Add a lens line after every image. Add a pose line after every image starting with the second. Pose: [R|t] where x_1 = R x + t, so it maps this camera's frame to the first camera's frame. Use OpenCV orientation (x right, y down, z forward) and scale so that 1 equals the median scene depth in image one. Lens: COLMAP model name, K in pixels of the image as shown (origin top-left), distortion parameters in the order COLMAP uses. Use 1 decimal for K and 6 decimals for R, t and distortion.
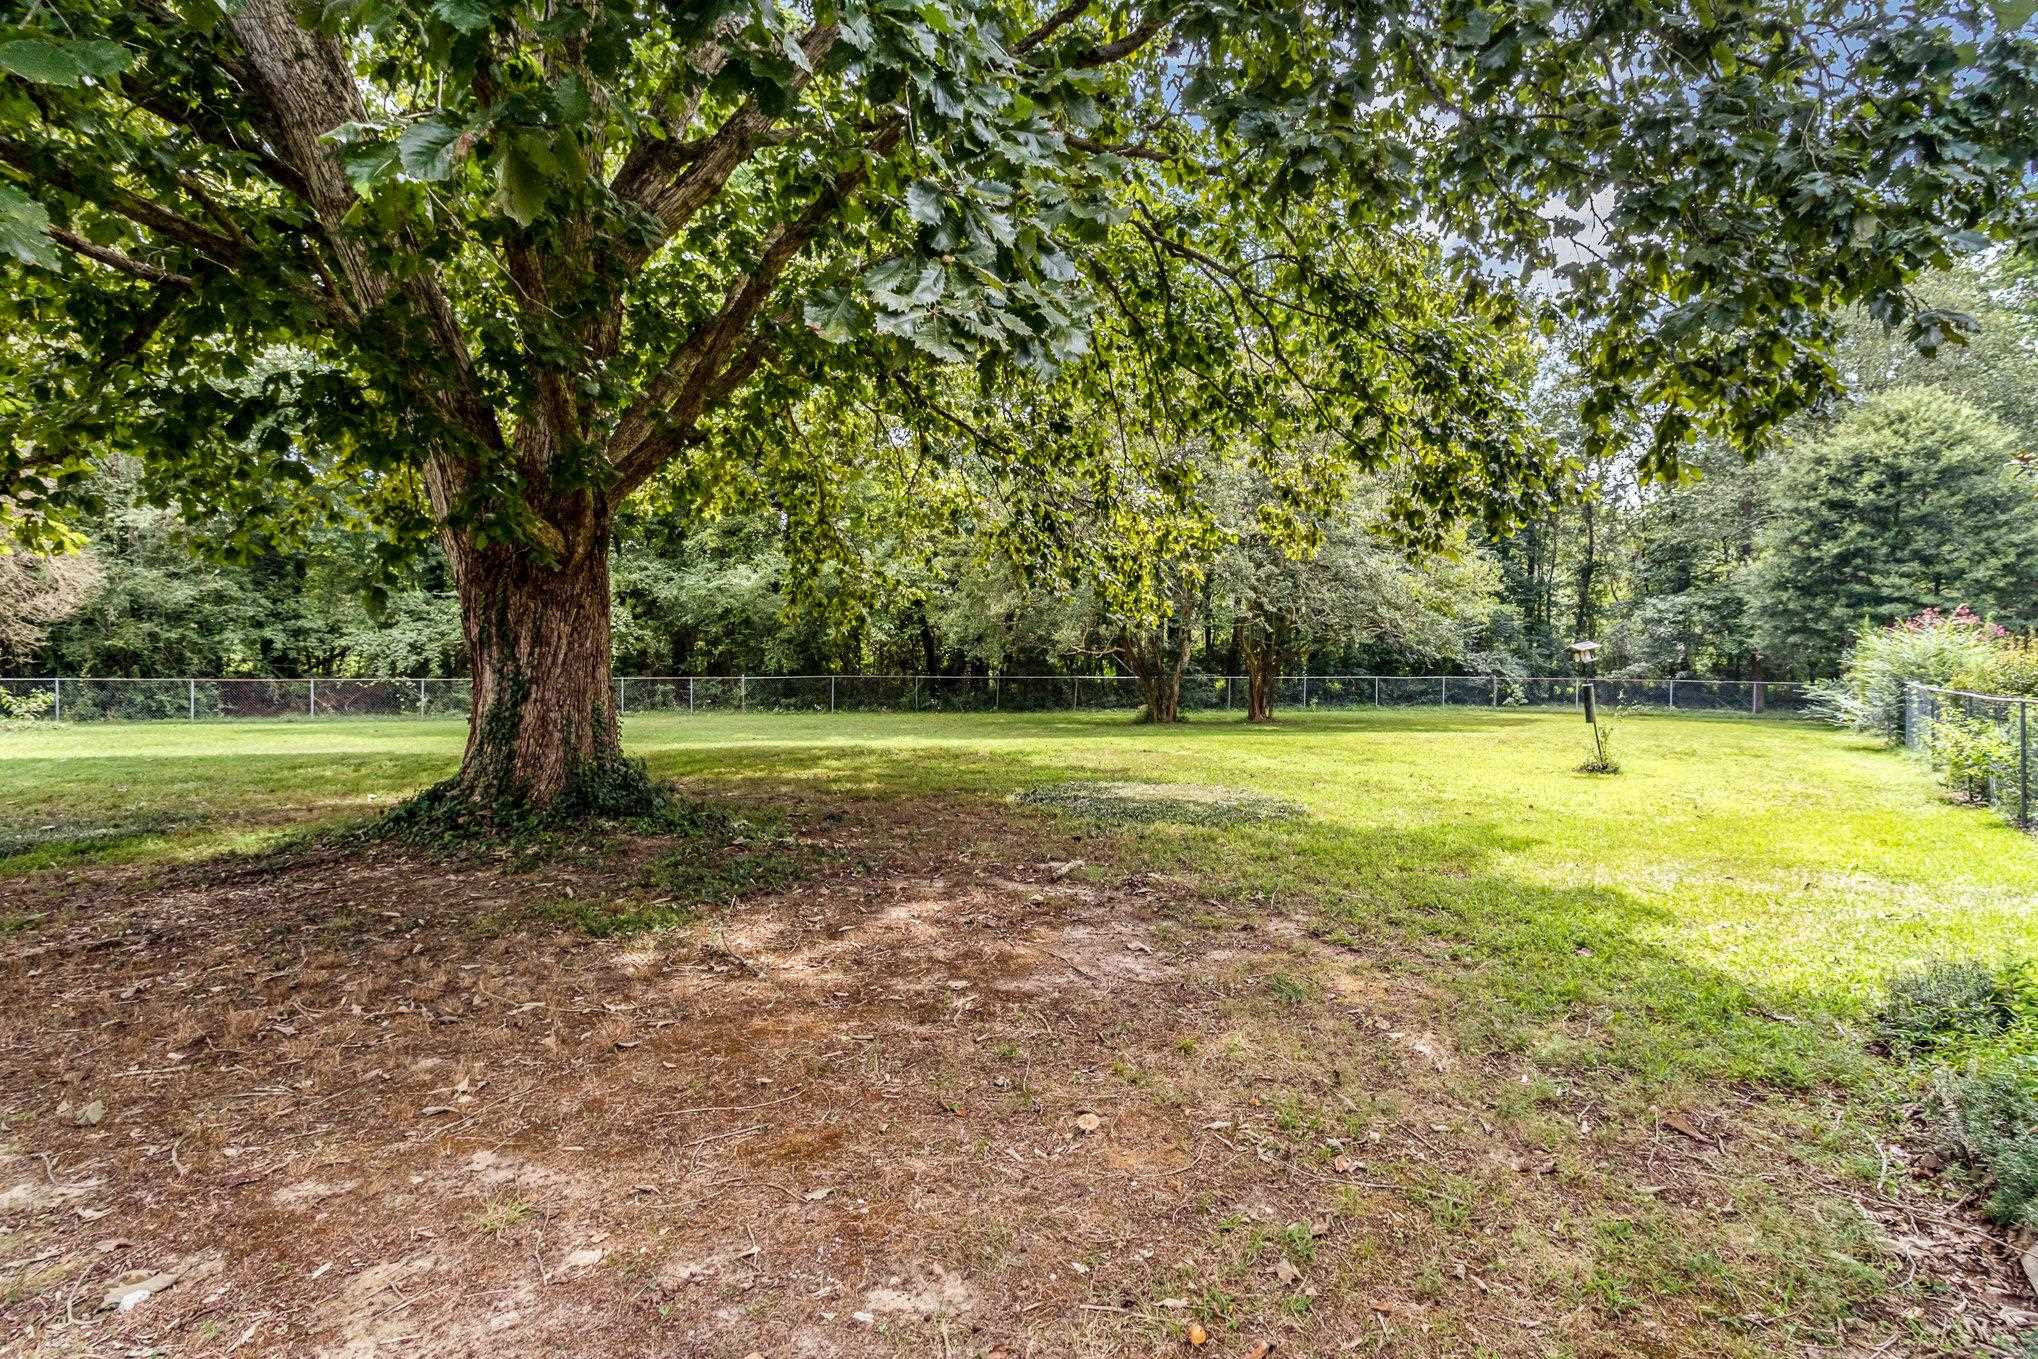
lens RADIAL K [[931.0, 0, 1016.1], [0, 931.0, 676.2], [0, 0, 1]] dist [0.000098, 0.000167]
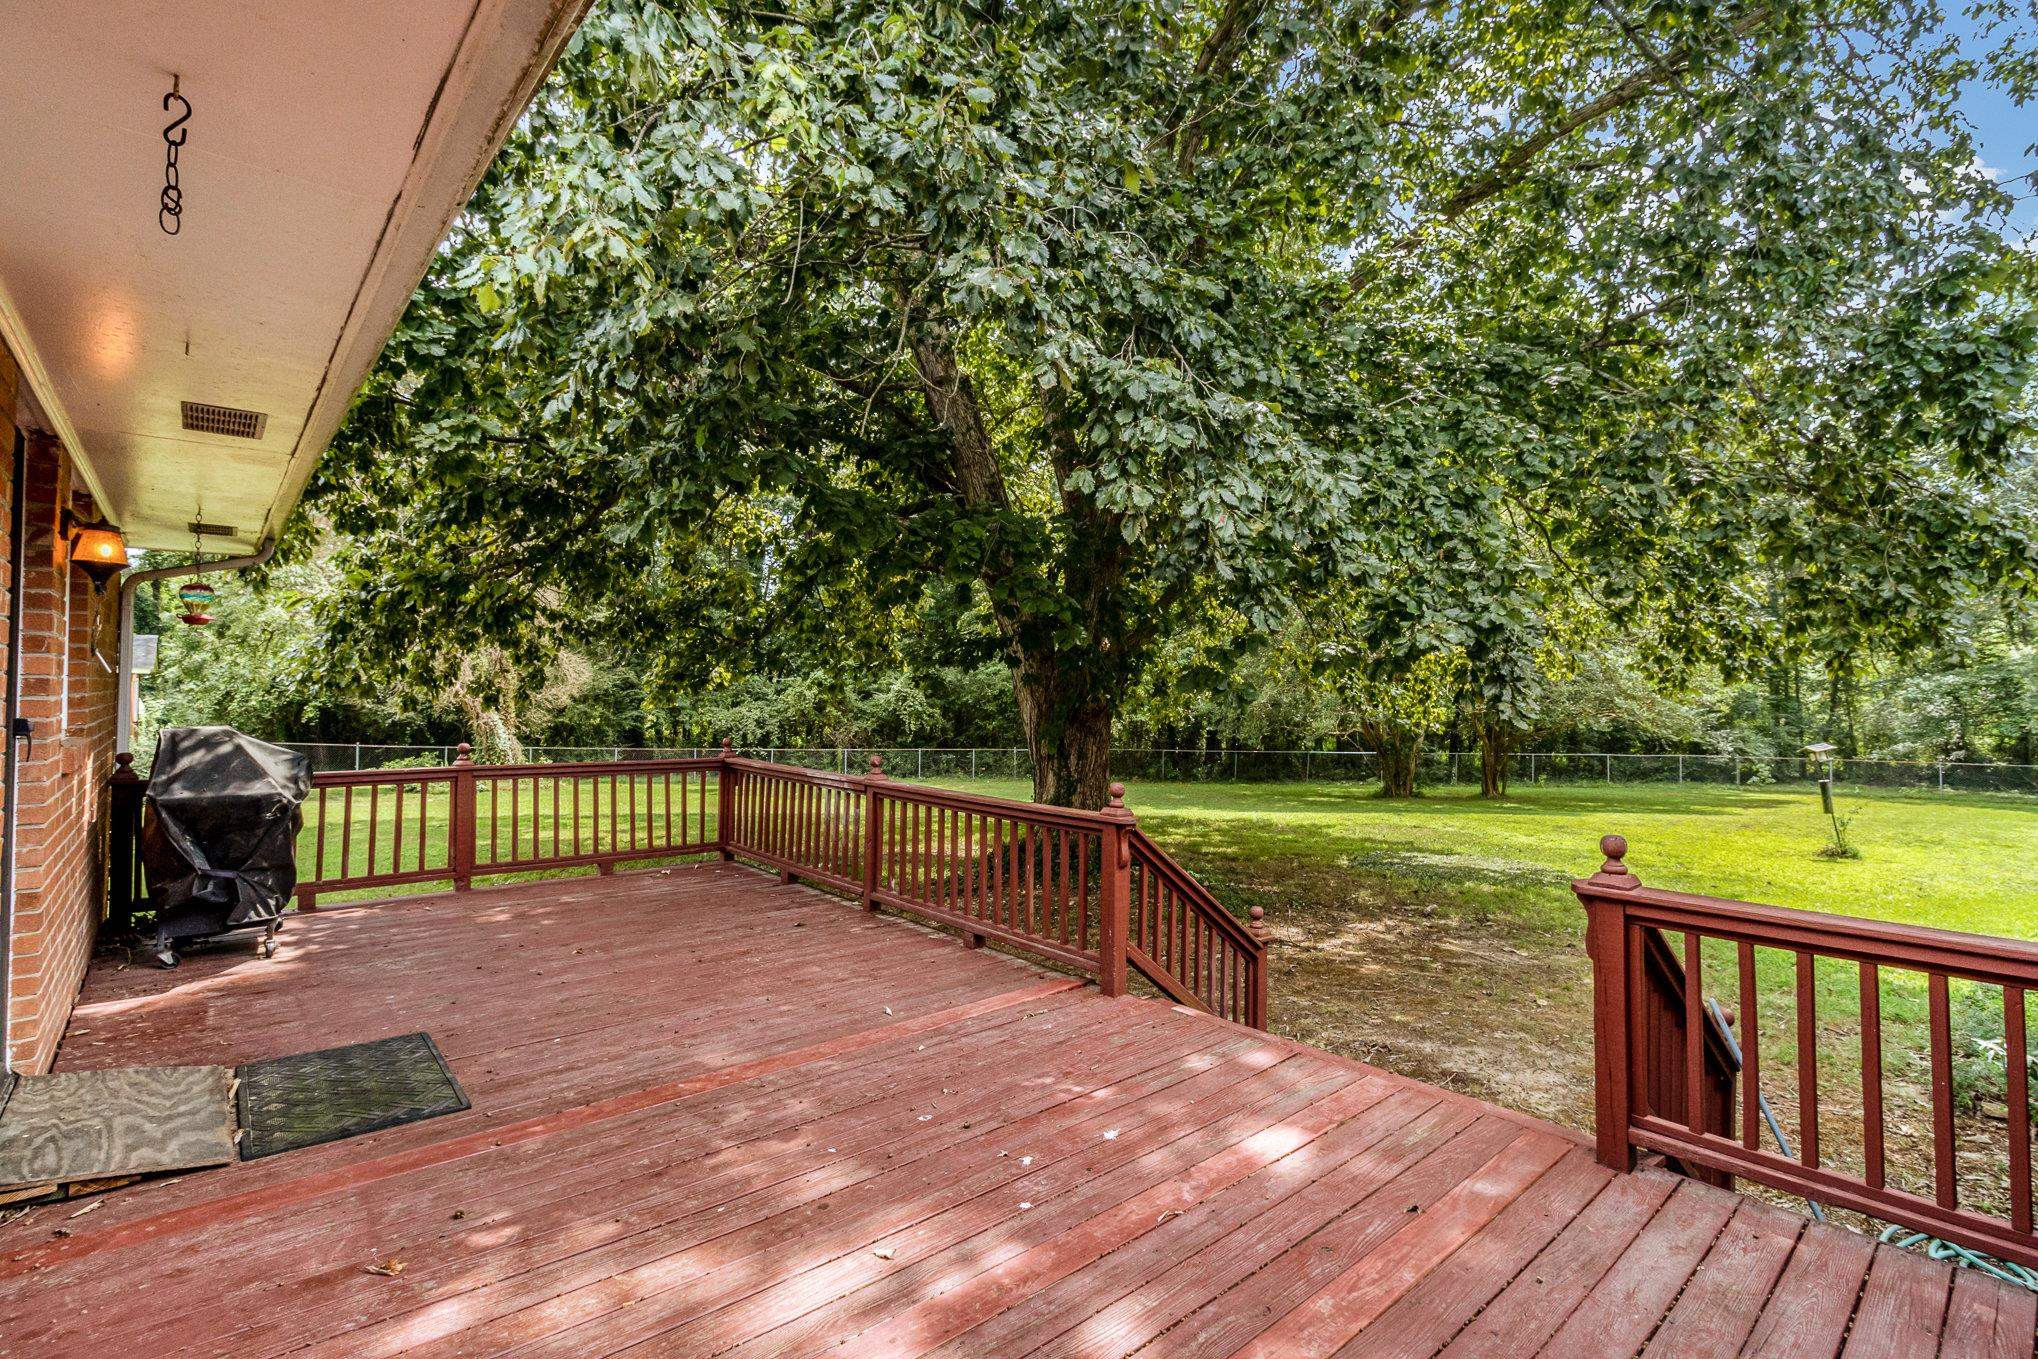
lens RADIAL K [[931.0, 0, 1022.4], [0, 931.0, 677.6], [0, 0, 1]] dist [0.000098, 0.000167]
pose [[0.983712, -0.001582, -0.179744, -0.079478], [-0.009547, 0.998090, -0.061036, -0.018667], [0.179497, 0.061758, 0.981818, -0.160873]]
